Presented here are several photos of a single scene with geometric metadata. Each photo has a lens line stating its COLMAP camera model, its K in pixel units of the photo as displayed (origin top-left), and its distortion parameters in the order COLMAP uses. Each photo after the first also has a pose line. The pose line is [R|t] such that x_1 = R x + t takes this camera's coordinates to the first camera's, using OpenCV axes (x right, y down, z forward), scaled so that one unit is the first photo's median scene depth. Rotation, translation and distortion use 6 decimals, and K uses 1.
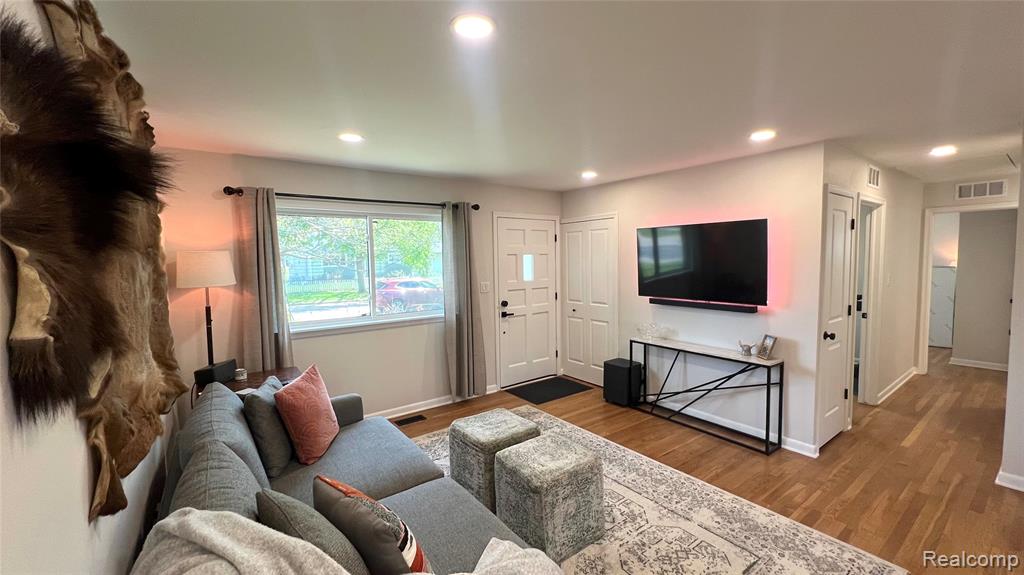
lens RADIAL K [[409.5, 0, 512.0], [0, 409.5, 287.5], [0, 0, 1]] dist [0.001140, 0.000519]
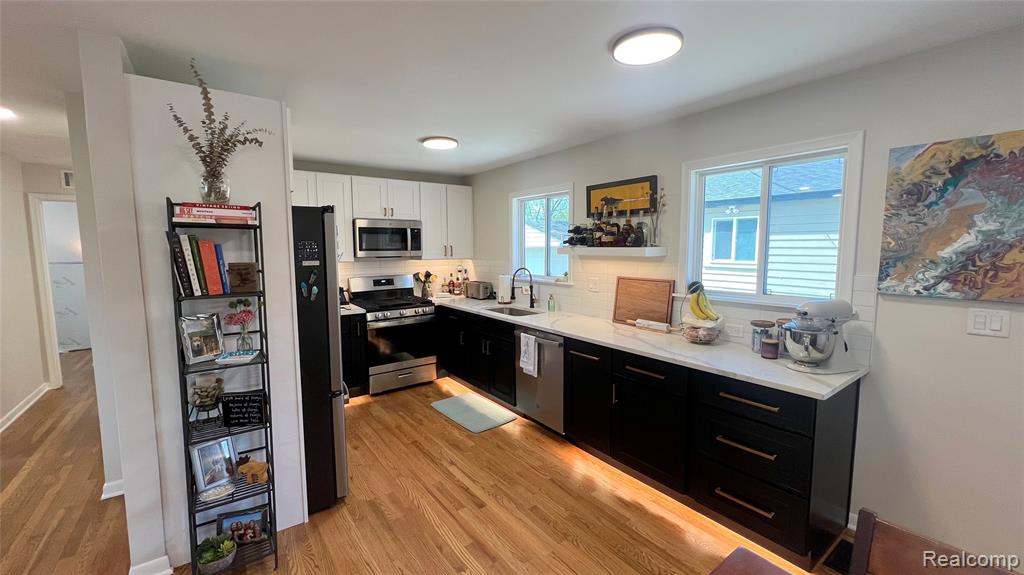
lens RADIAL K [[409.5, 0, 512.0], [0, 409.5, 287.5], [0, 0, 1]] dist [0.001140, 0.000519]
pose [[0.004827, -0.081259, 0.996681, 0.260694], [0.072044, 0.994131, 0.080702, 0.002694], [-0.997390, 0.071415, 0.010652, 0.042306]]
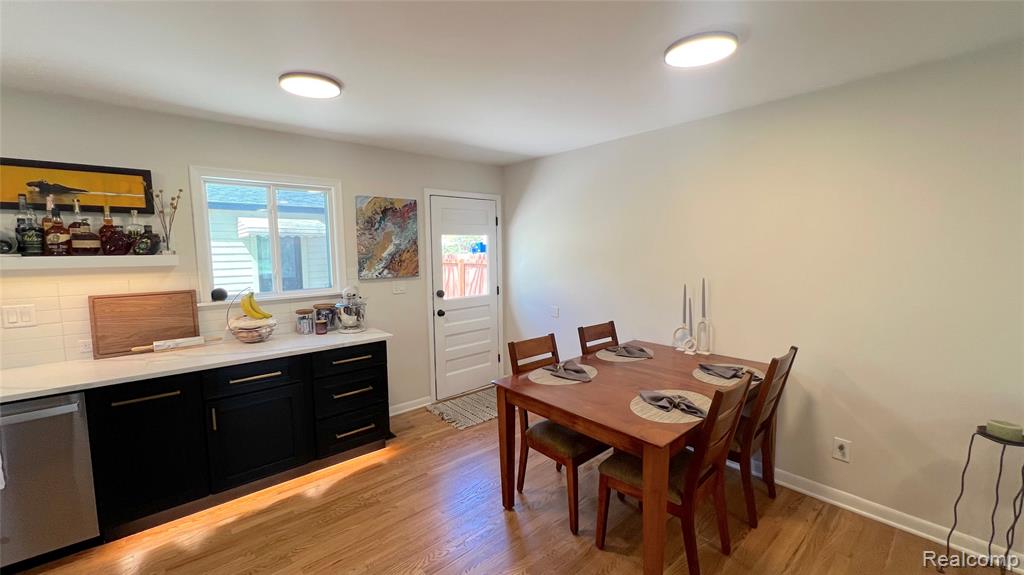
lens RADIAL K [[409.5, 0, 512.0], [0, 409.5, 287.5], [0, 0, 1]] dist [0.001140, 0.000519]
pose [[-0.996041, 0.035625, -0.081449, 0.573646], [0.021688, 0.985888, 0.165998, -0.043255], [0.086213, 0.163574, -0.982757, 0.562055]]
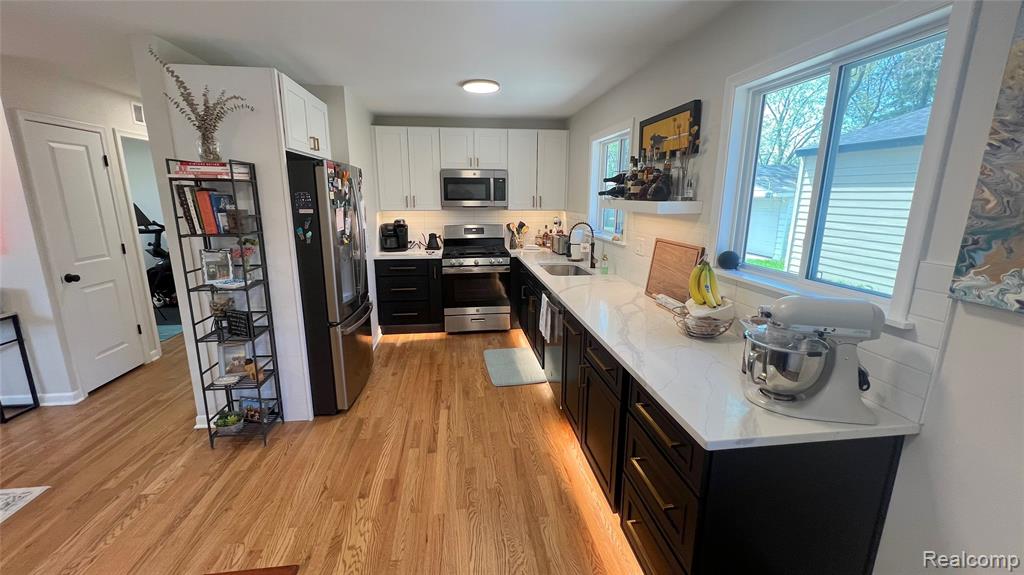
lens RADIAL K [[409.5, 0, 512.0], [0, 409.5, 287.5], [0, 0, 1]] dist [0.001140, 0.000519]
pose [[0.487115, -0.171390, 0.856355, 0.427092], [0.045542, 0.984205, 0.171072, 0.020842], [-0.872149, -0.044331, 0.487227, -0.350015]]
